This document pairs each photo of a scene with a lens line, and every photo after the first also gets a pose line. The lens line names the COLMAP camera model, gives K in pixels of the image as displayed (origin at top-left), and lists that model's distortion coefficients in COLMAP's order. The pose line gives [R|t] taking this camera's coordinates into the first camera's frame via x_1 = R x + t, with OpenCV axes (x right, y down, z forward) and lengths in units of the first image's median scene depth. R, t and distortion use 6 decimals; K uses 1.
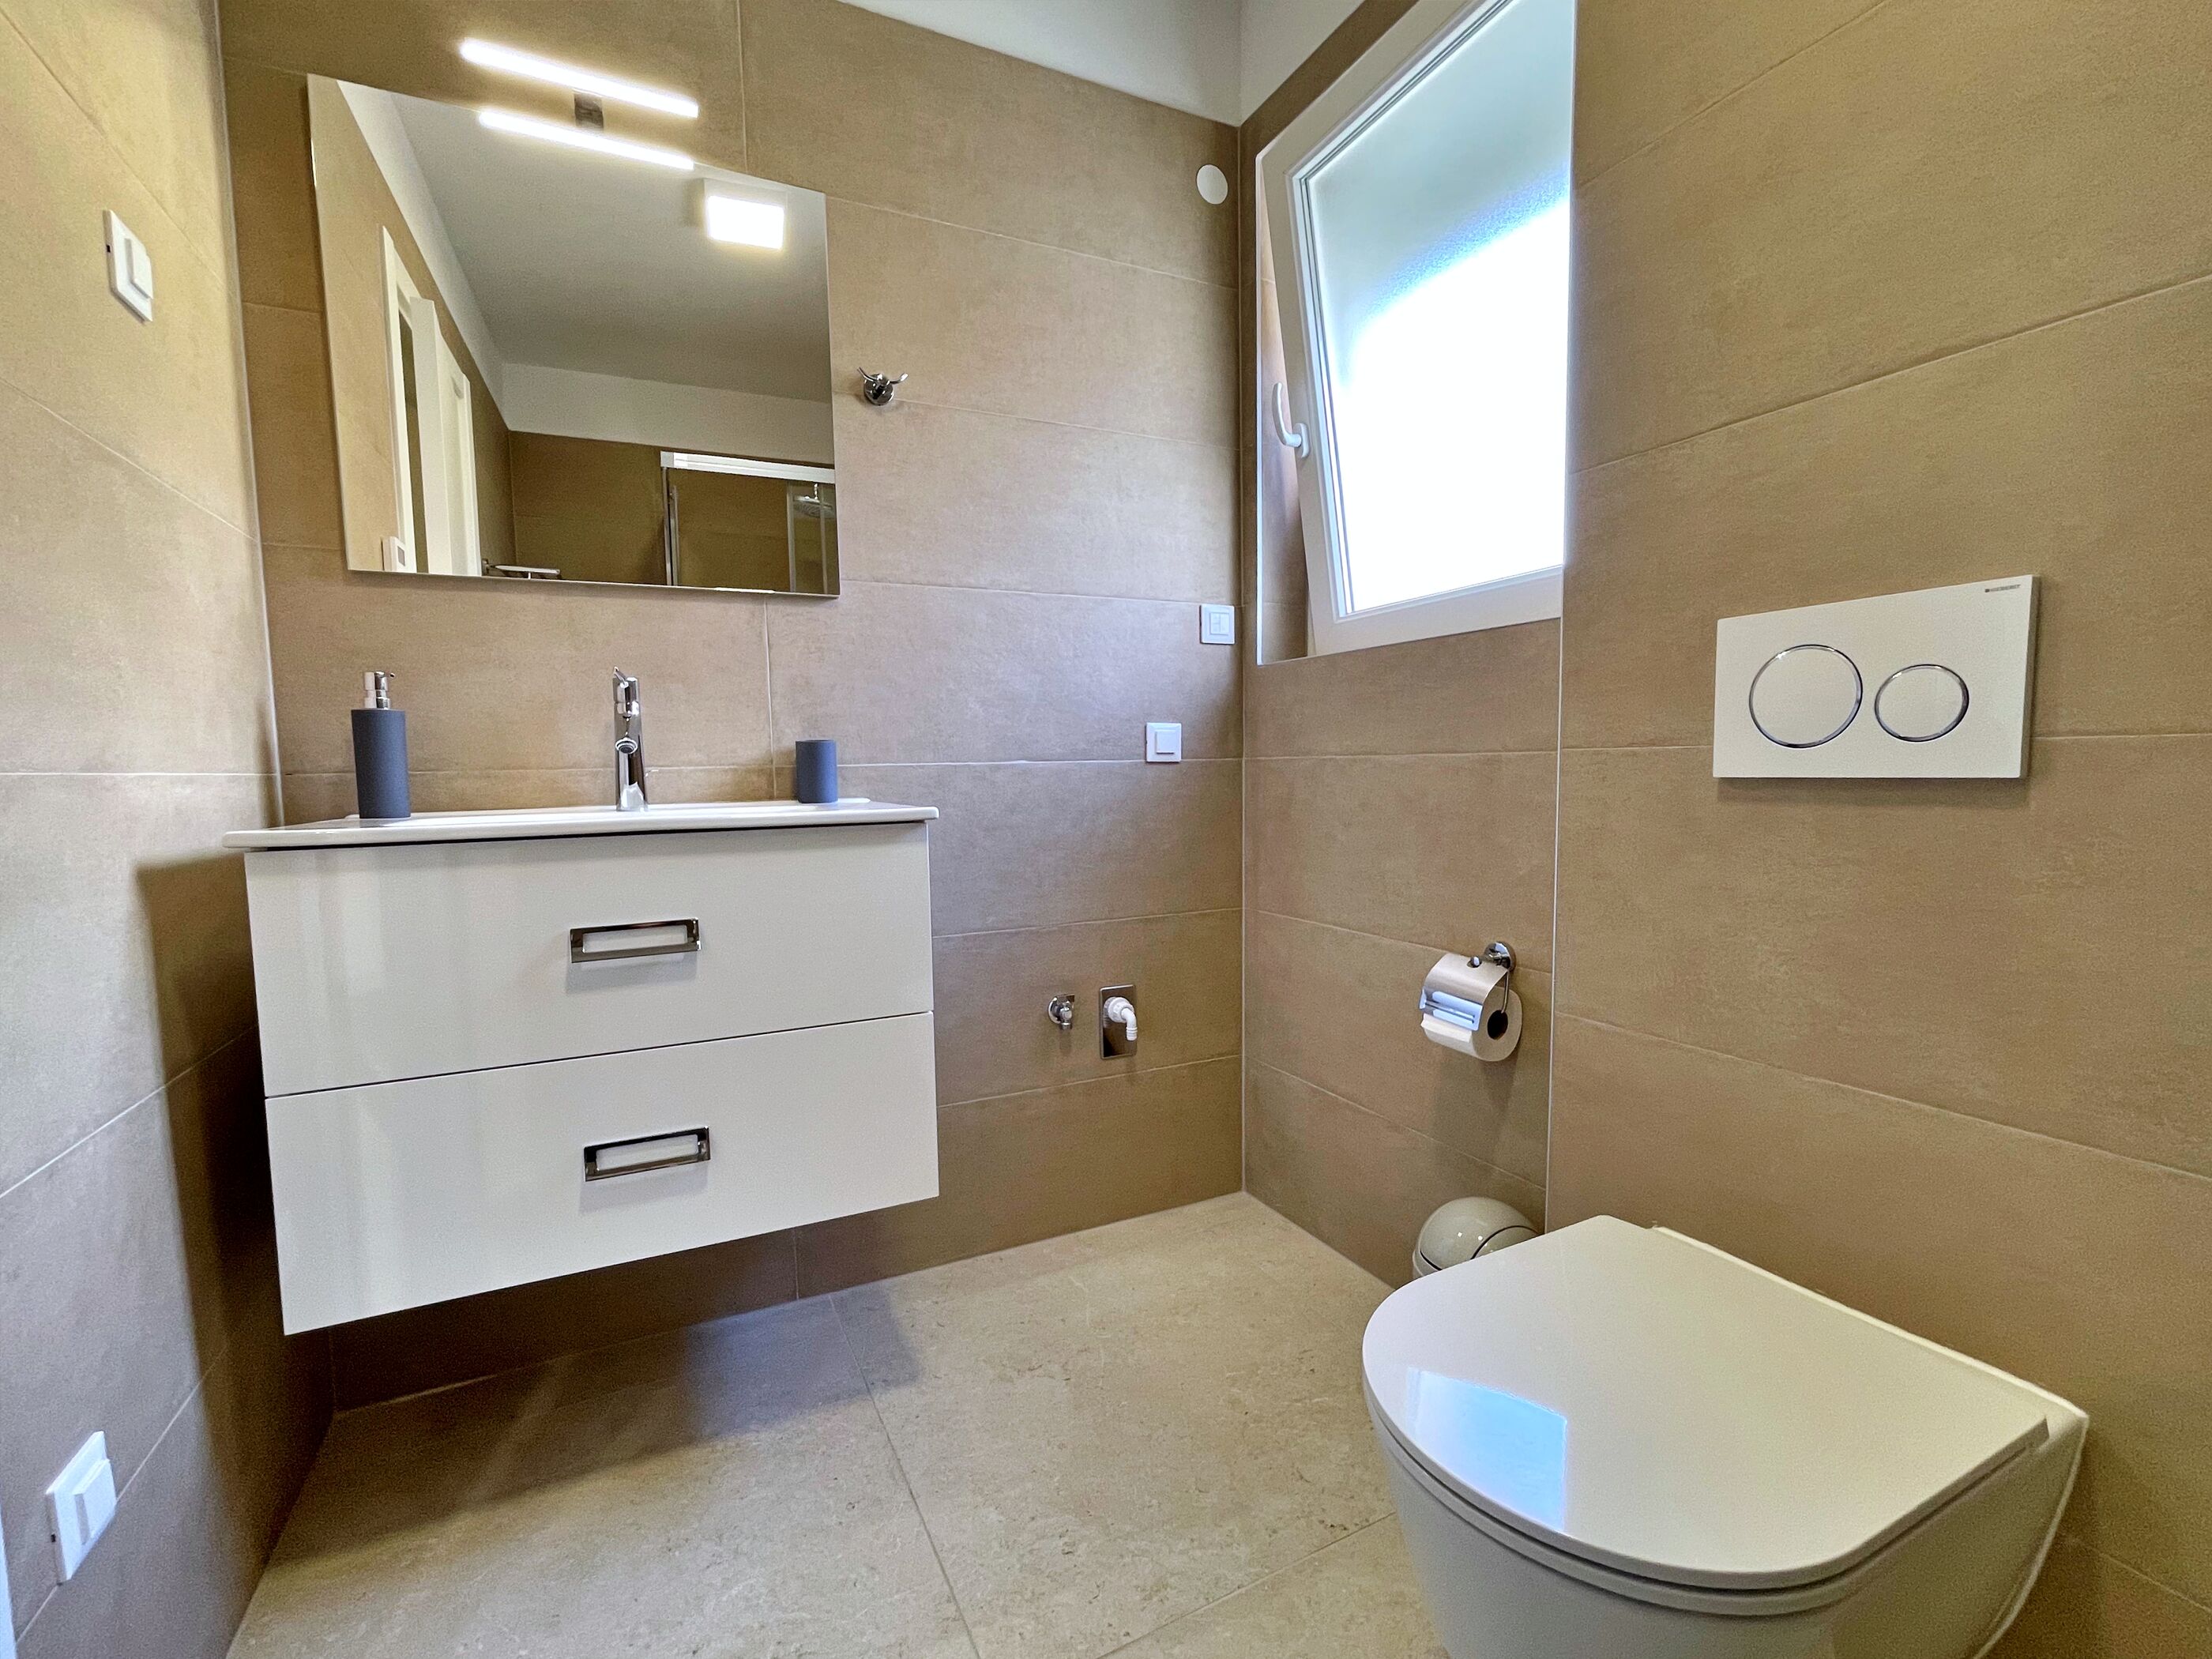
lens RADIAL K [[957.2, 0, 1104.4], [0, 957.2, 837.7], [0, 0, 1]] dist [0.000662, 0.000057]
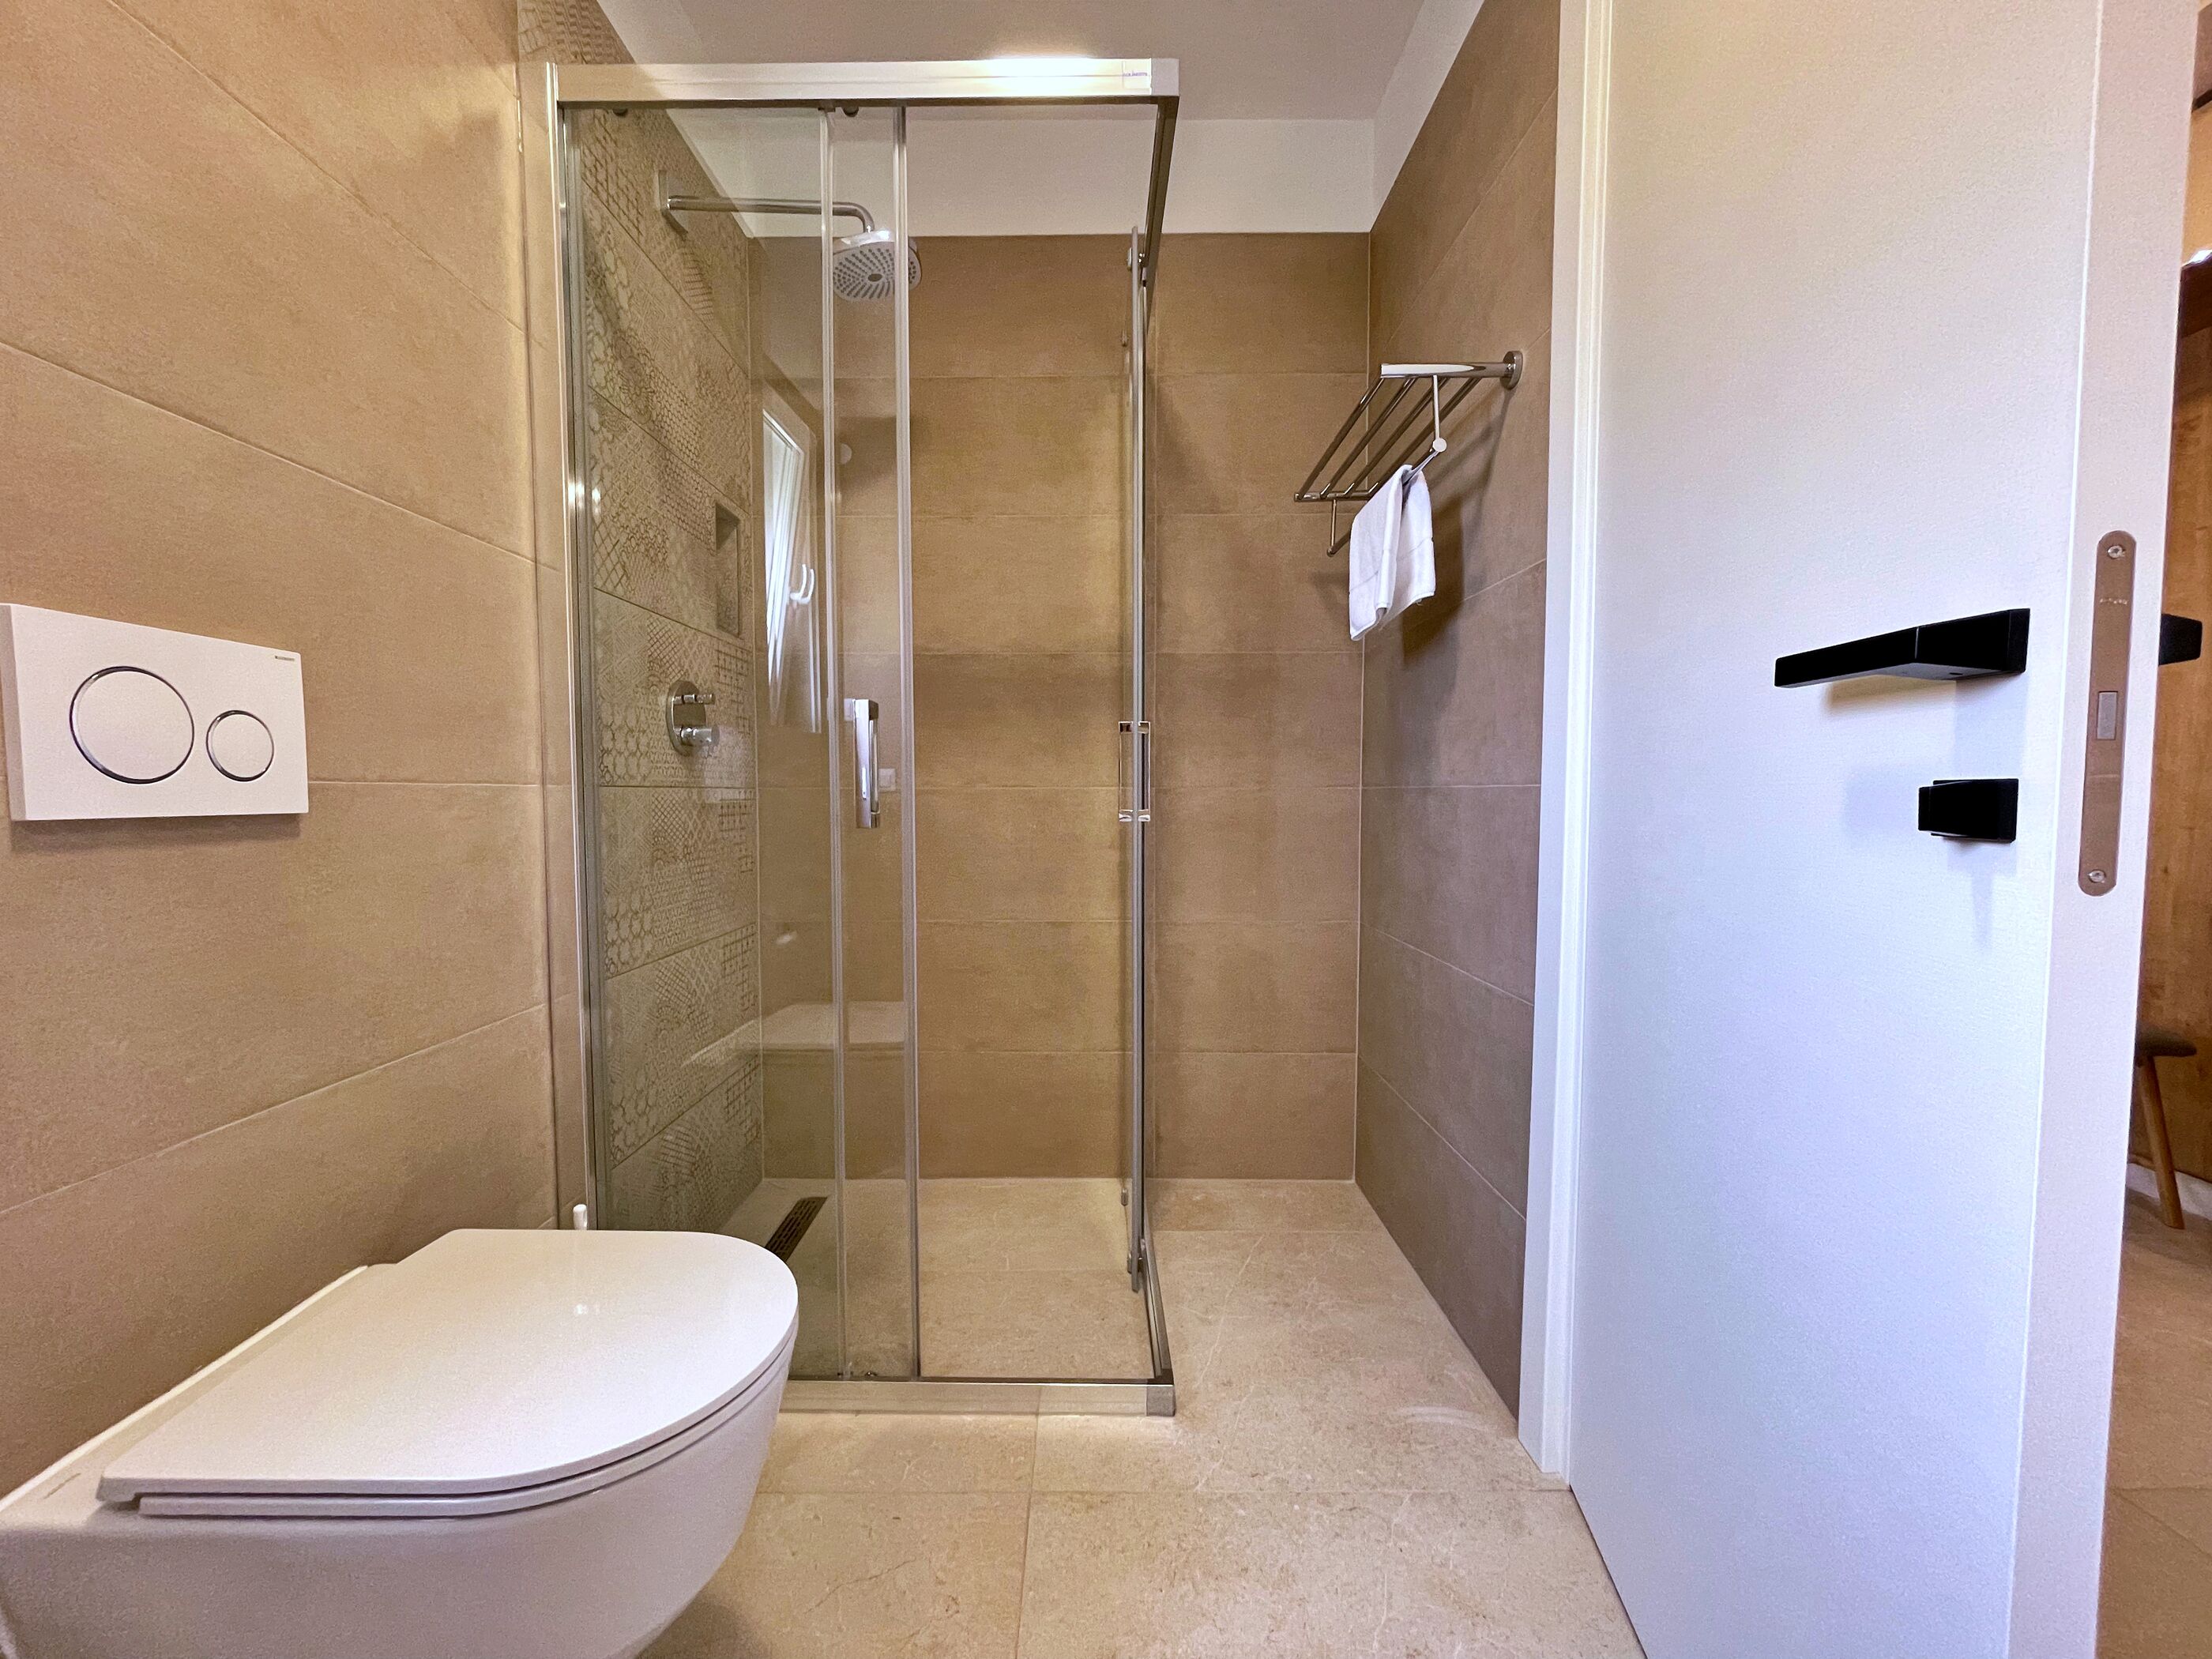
lens RADIAL K [[898.0, 0, 1099.9], [0, 898.0, 836.0], [0, 0, 1]] dist [-0.005755, 0.002396]
pose [[-0.898457, 0.010192, 0.438944, -0.444575], [0.062165, 0.992612, 0.104196, -0.079297], [-0.434639, 0.120902, -0.892453, 1.394595]]
